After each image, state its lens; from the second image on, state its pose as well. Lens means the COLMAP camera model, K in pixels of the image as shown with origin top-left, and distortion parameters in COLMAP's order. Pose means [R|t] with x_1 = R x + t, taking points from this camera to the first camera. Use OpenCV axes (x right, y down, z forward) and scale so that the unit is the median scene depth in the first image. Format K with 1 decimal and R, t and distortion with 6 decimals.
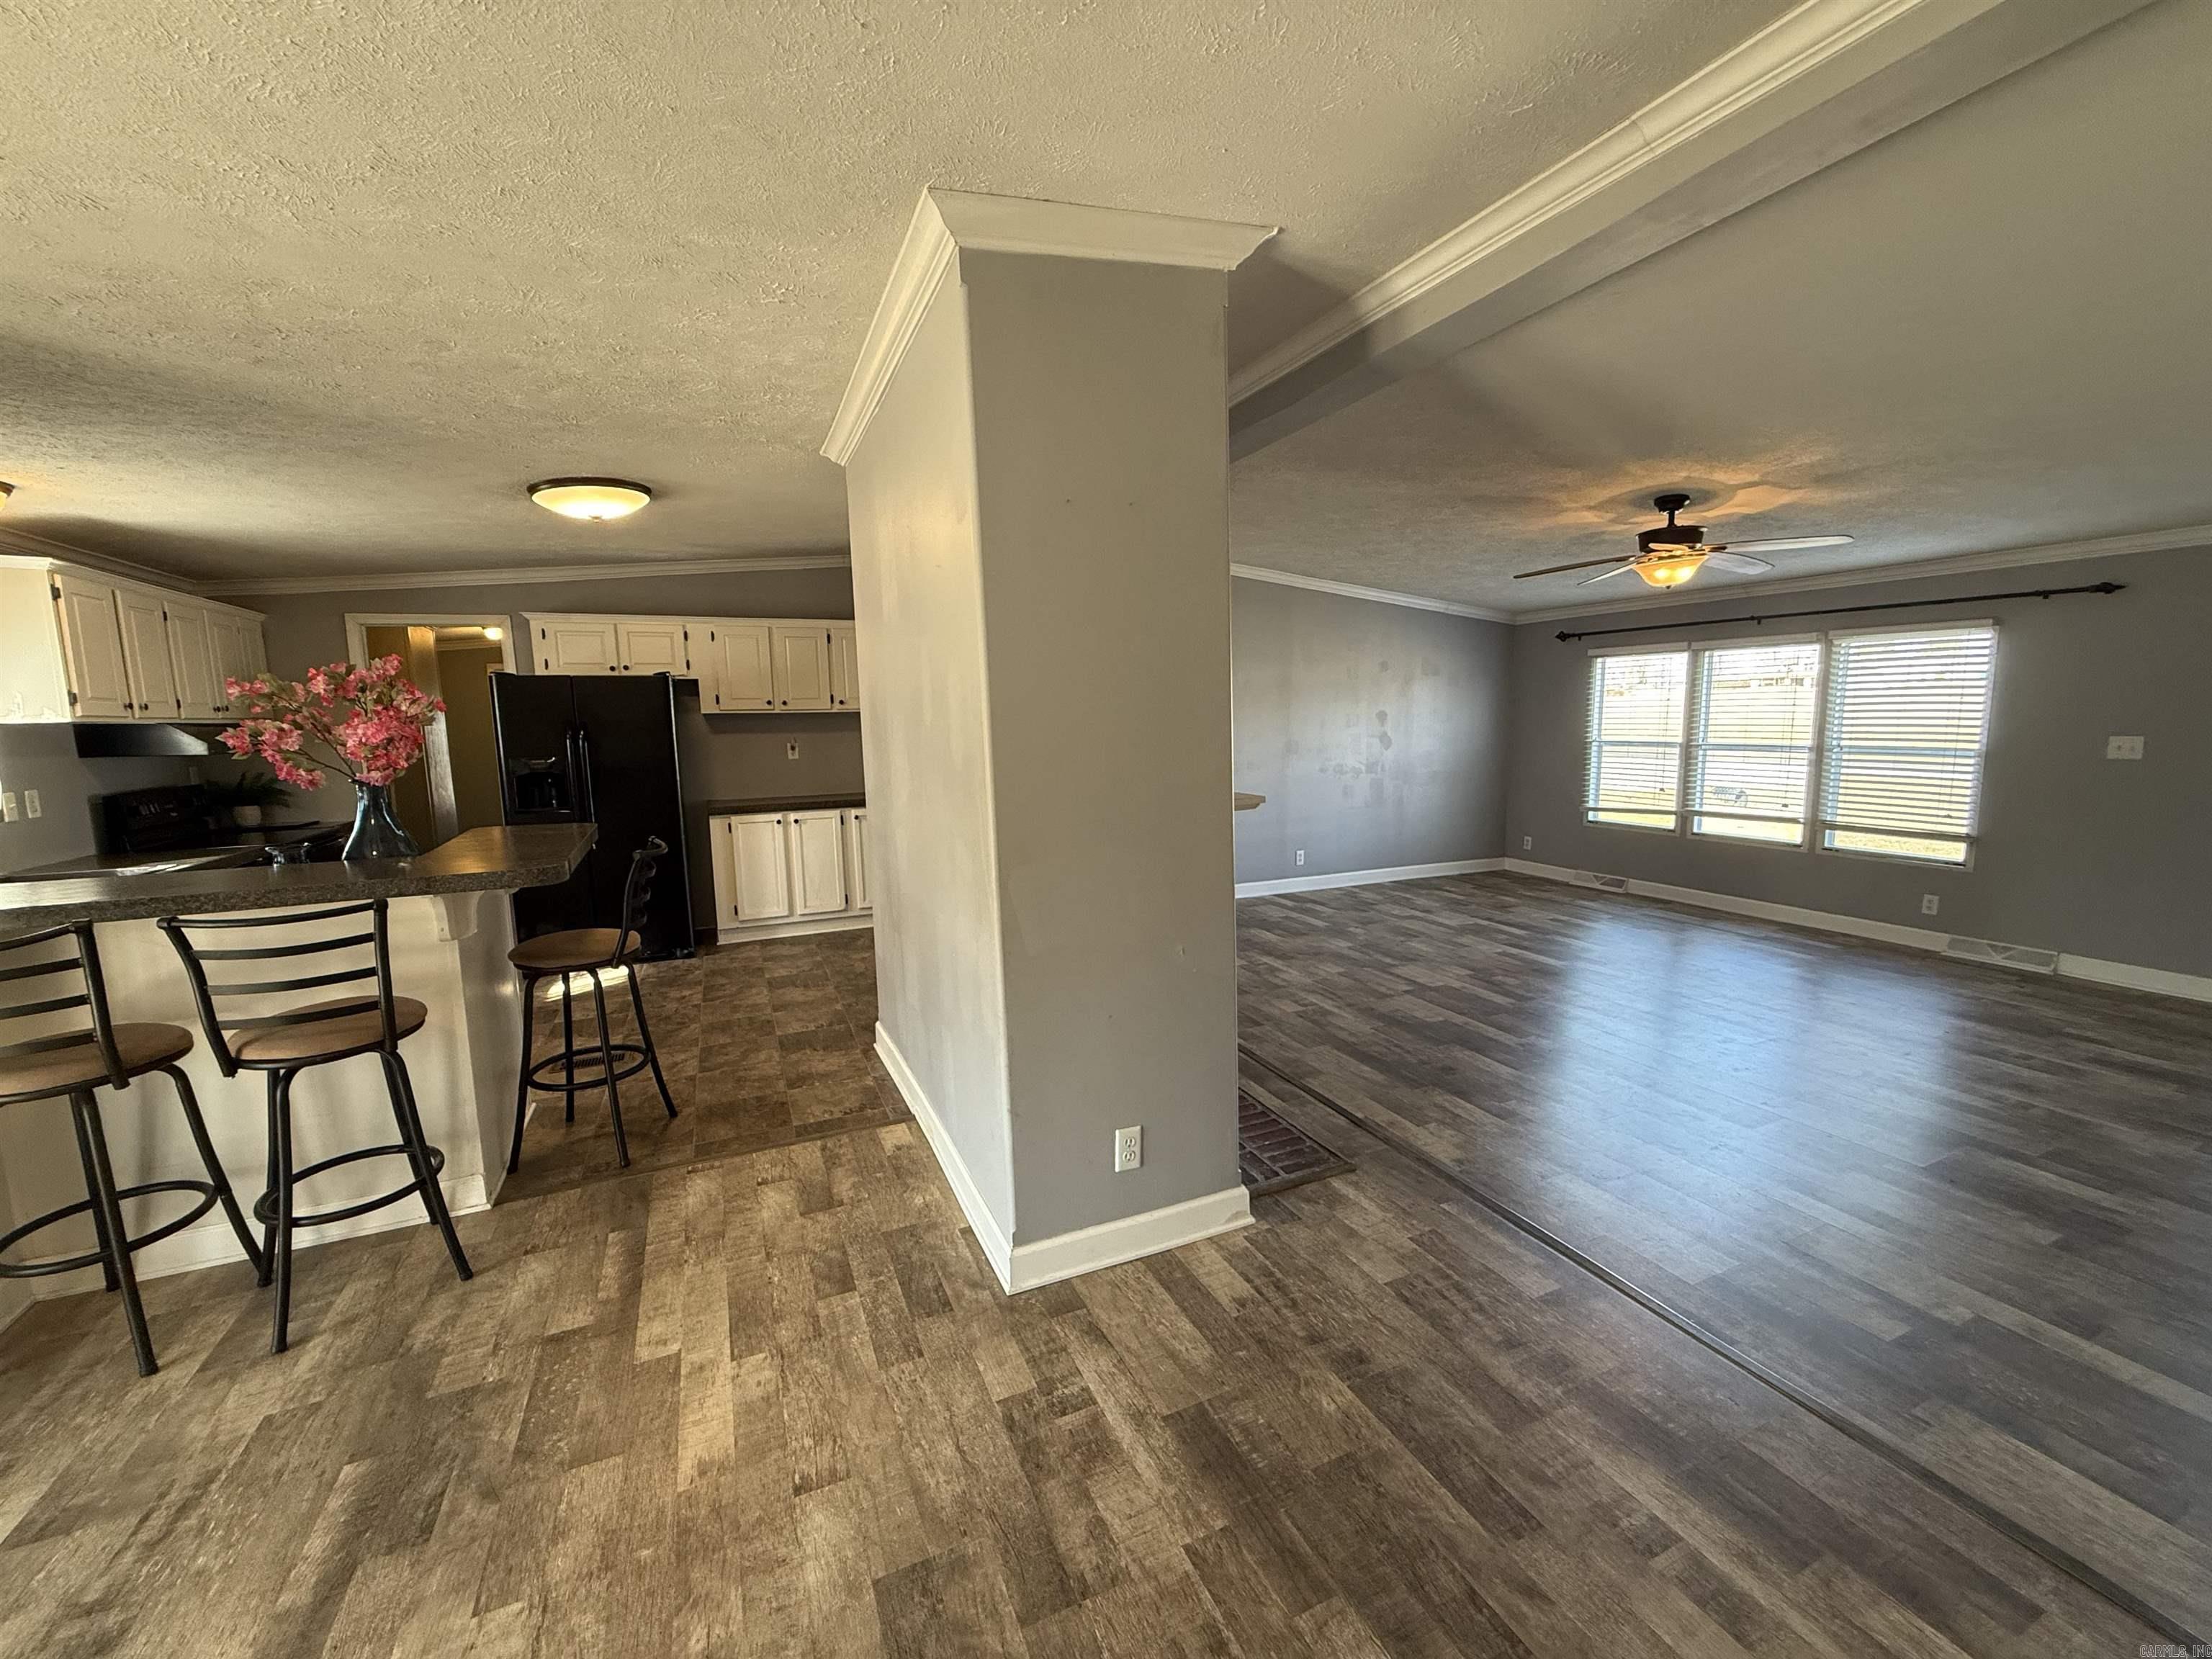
lens RADIAL K [[875.6, 0, 1096.7], [0, 875.6, 825.6], [0, 0, 1]] dist [0.000302, 0.000117]
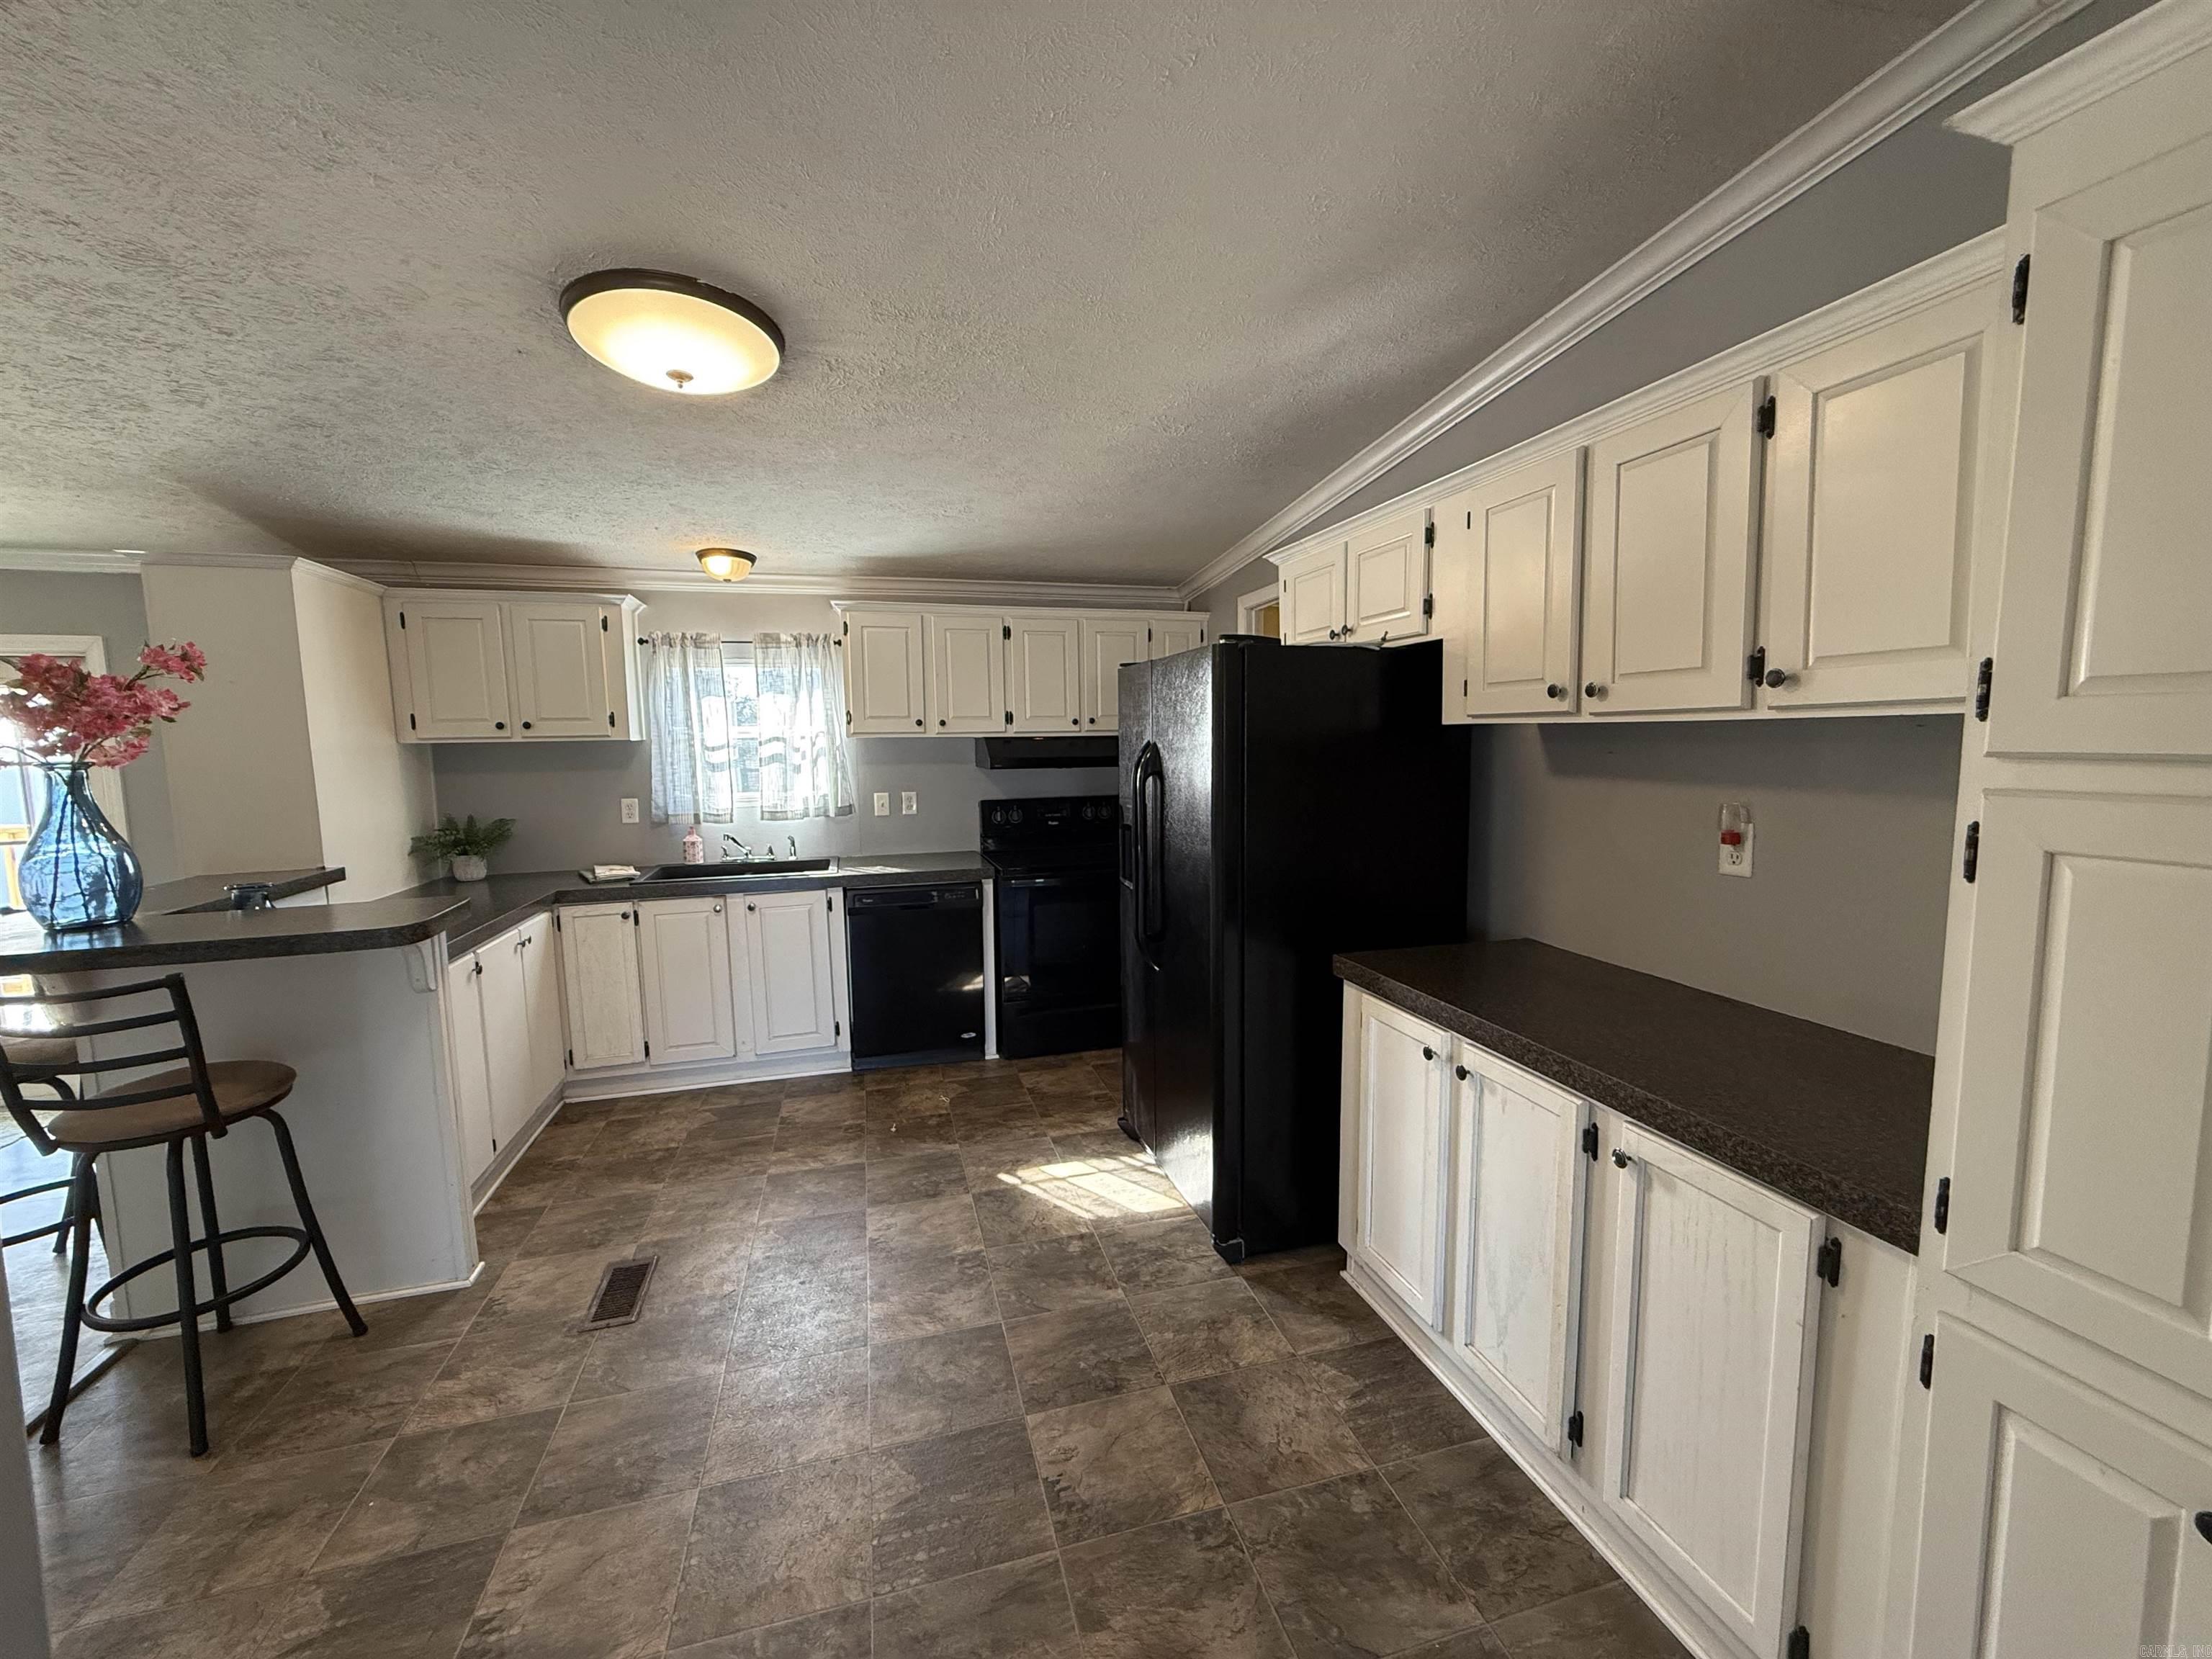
lens RADIAL K [[875.6, 0, 1098.8], [0, 875.6, 824.0], [0, 0, 1]] dist [0.000302, 0.000117]
pose [[-0.139630, 0.121599, -0.982709, -0.071872], [-0.106133, 0.984876, 0.136947, -0.308315], [0.984499, 0.123420, -0.124613, 2.282884]]
